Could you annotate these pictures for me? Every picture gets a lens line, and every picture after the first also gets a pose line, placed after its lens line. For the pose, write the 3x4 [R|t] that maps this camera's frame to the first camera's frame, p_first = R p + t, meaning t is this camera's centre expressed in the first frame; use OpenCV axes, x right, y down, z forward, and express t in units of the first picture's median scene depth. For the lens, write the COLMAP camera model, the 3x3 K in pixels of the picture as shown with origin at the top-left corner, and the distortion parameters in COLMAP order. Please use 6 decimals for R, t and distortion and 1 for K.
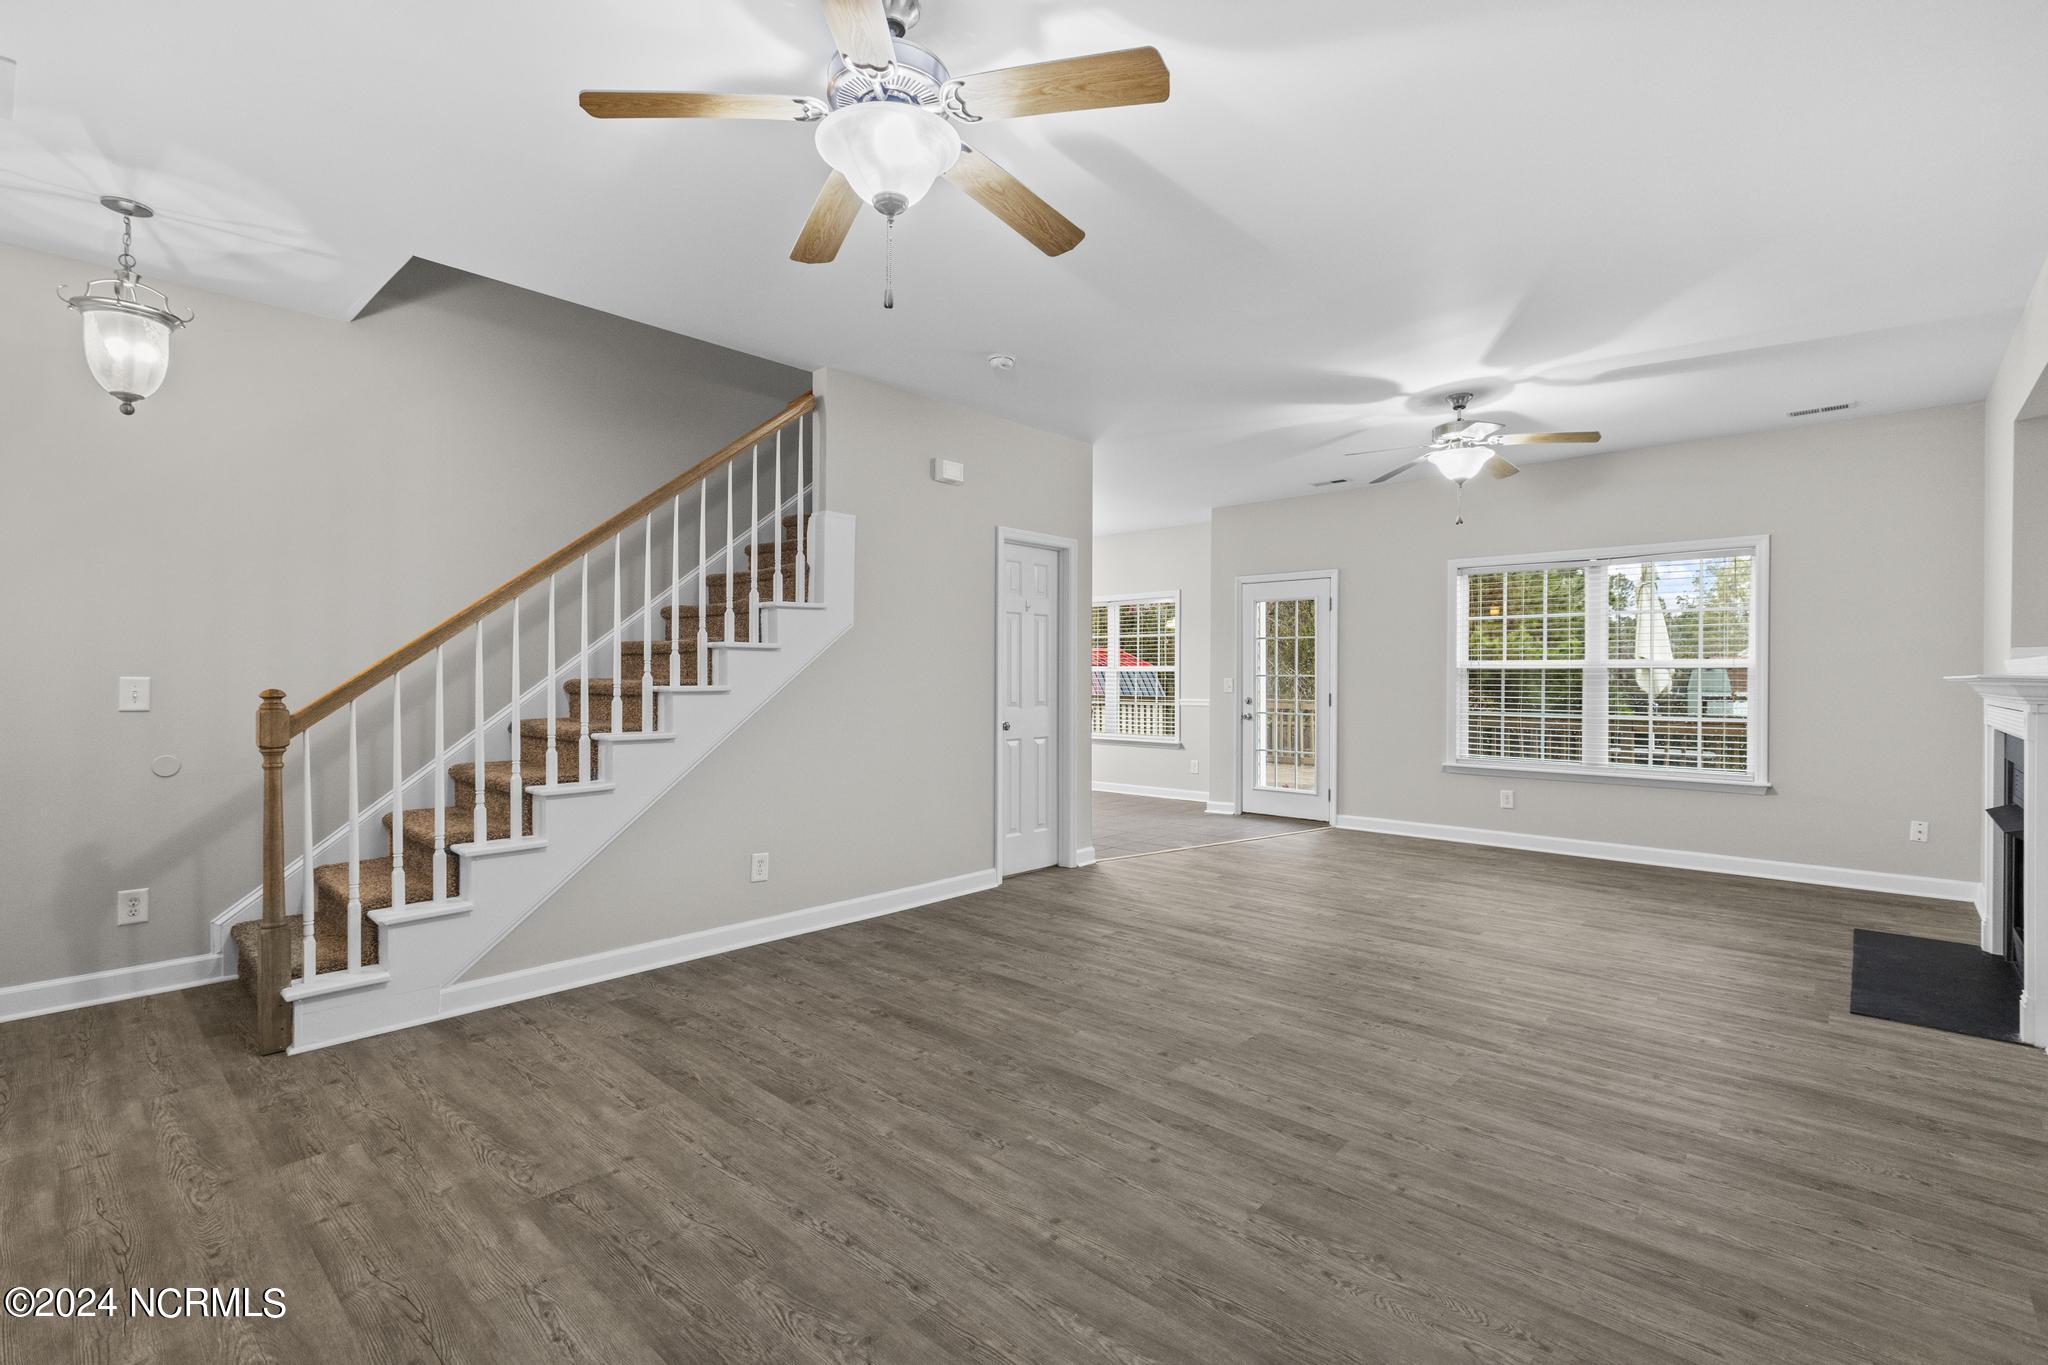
lens RADIAL K [[923.3, 0, 1038.2], [0, 923.3, 683.0], [0, 0, 1]] dist [0.005061, -0.002889]
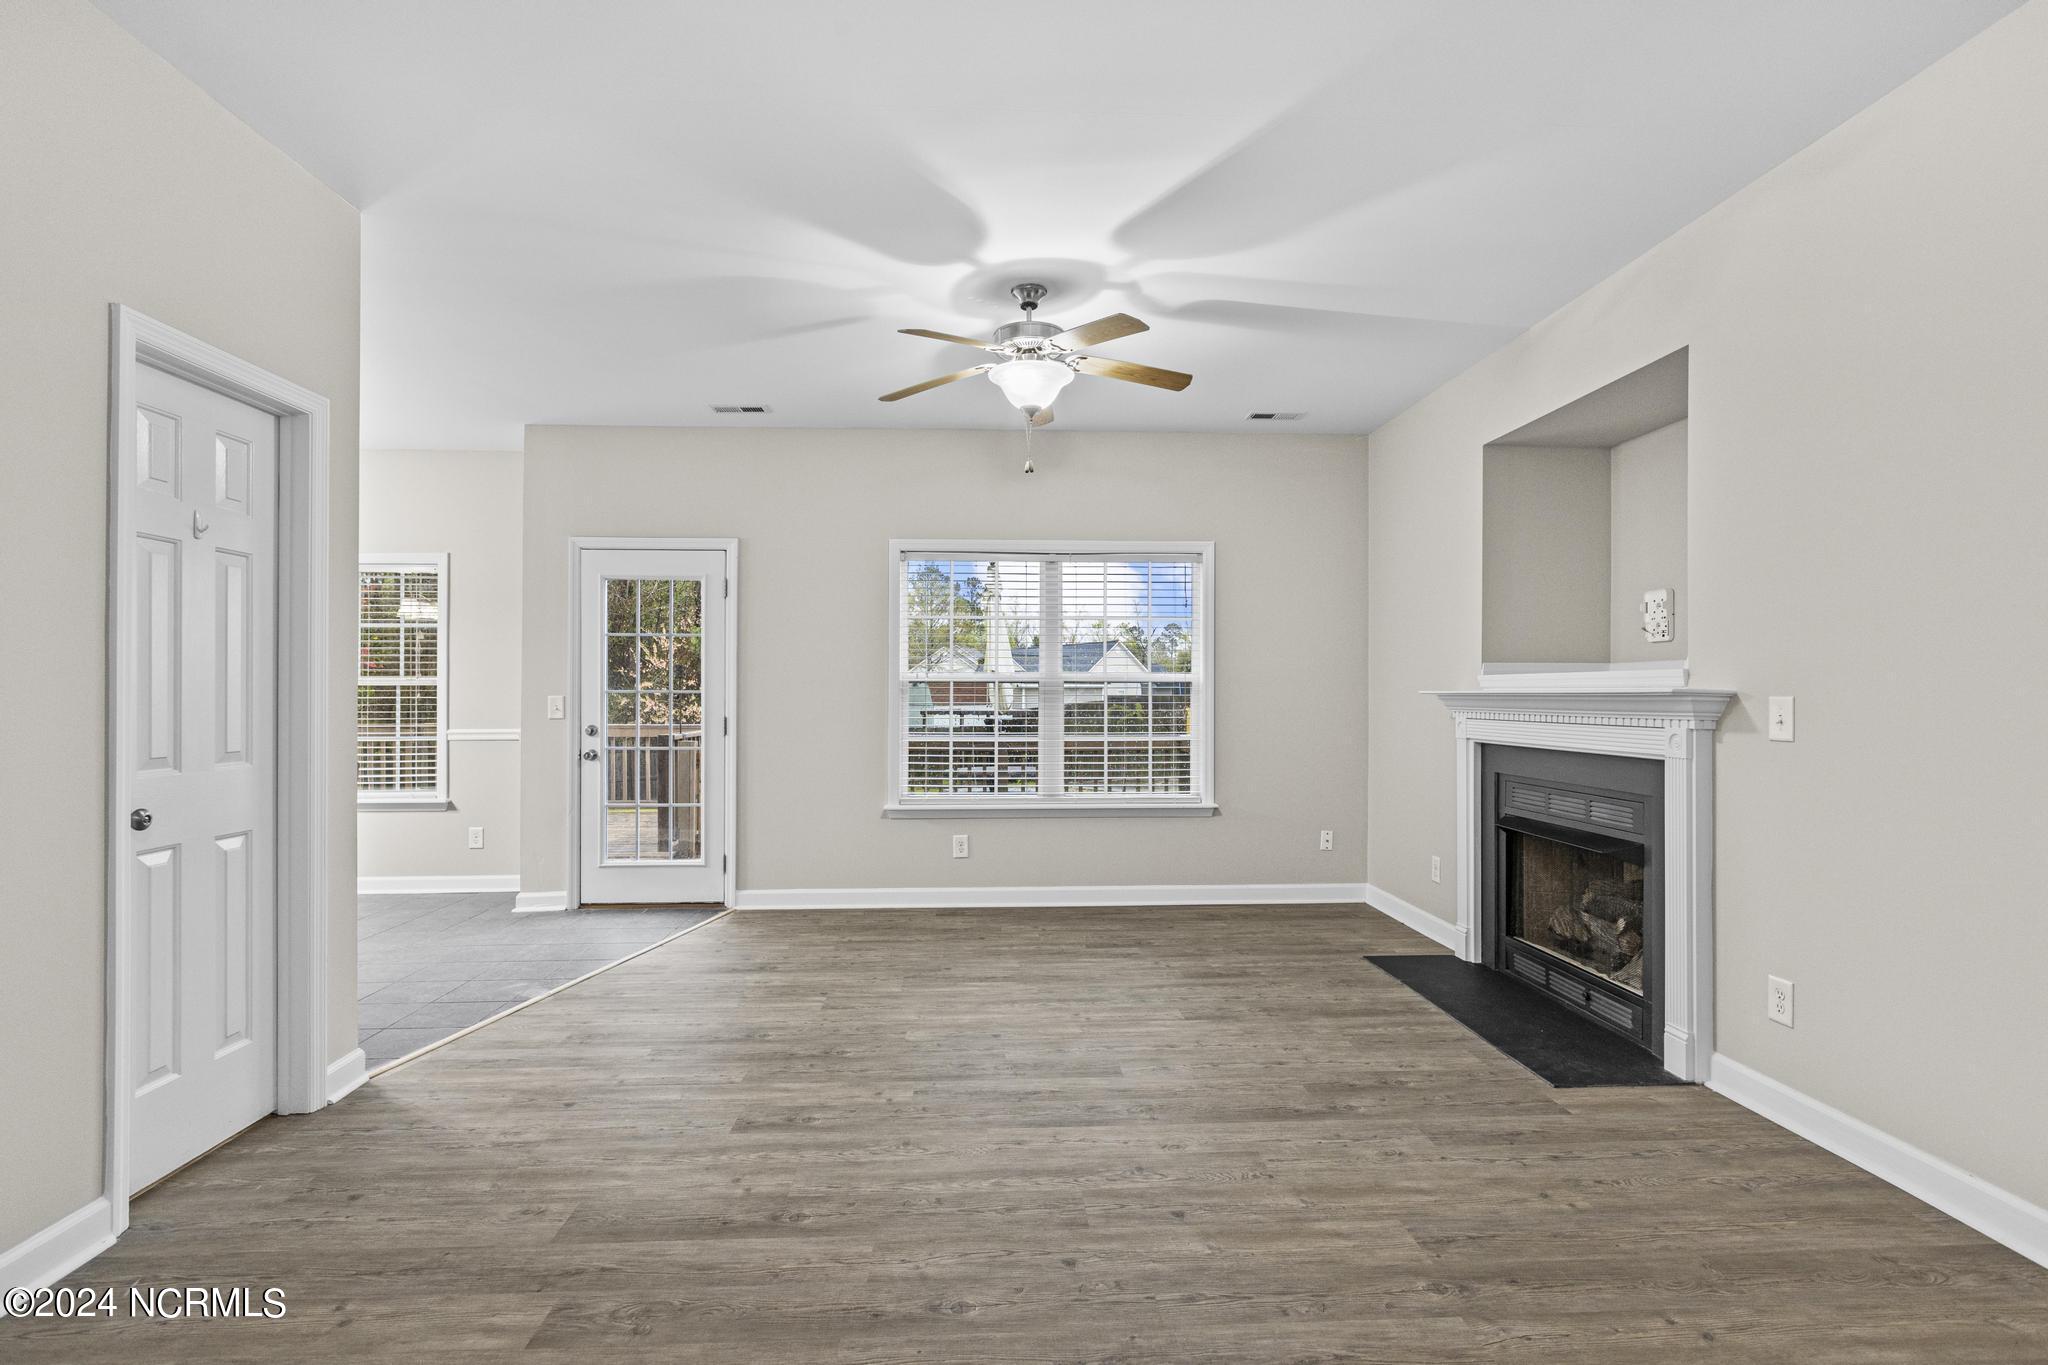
lens RADIAL K [[986.4, 0, 1027.1], [0, 986.4, 689.1], [0, 0, 1]] dist [-0.002531, -0.000768]
pose [[0.707659, -0.000015, 0.706554, -0.072317], [0.007096, 0.999950, -0.007085, -0.004187], [-0.706519, 0.010028, 0.707623, 0.490415]]
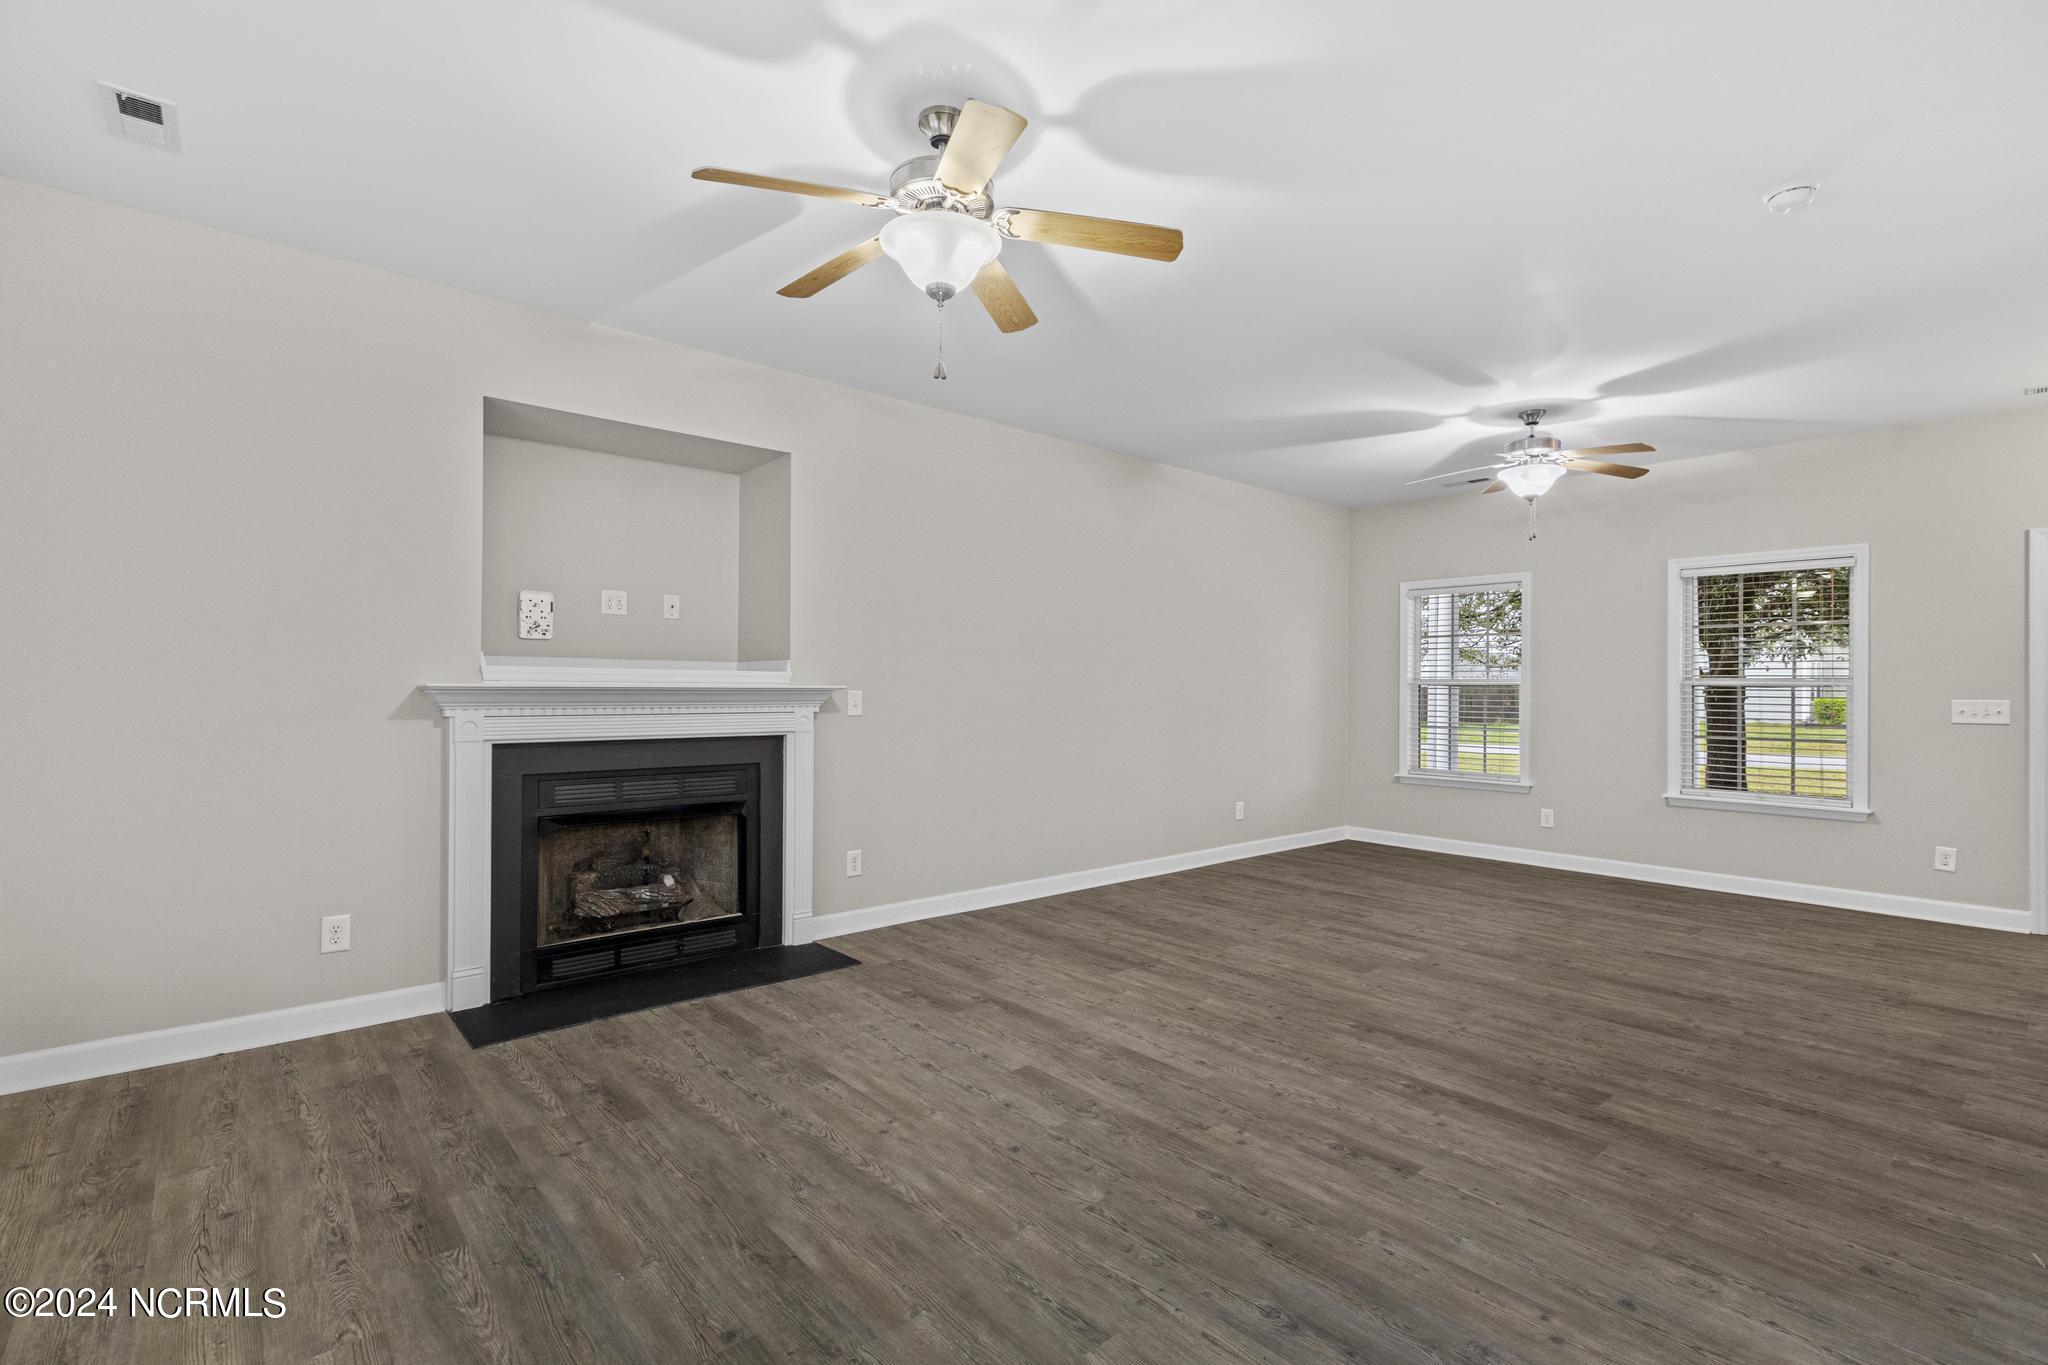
lens RADIAL K [[923.3, 0, 1032.4], [0, 923.3, 714.9], [0, 0, 1]] dist [0.005061, -0.002889]
pose [[-0.992263, -0.013791, 0.123382, 0.357541], [-0.009423, 0.999310, 0.035915, -0.011973], [-0.123792, 0.034475, -0.991709, 1.523452]]
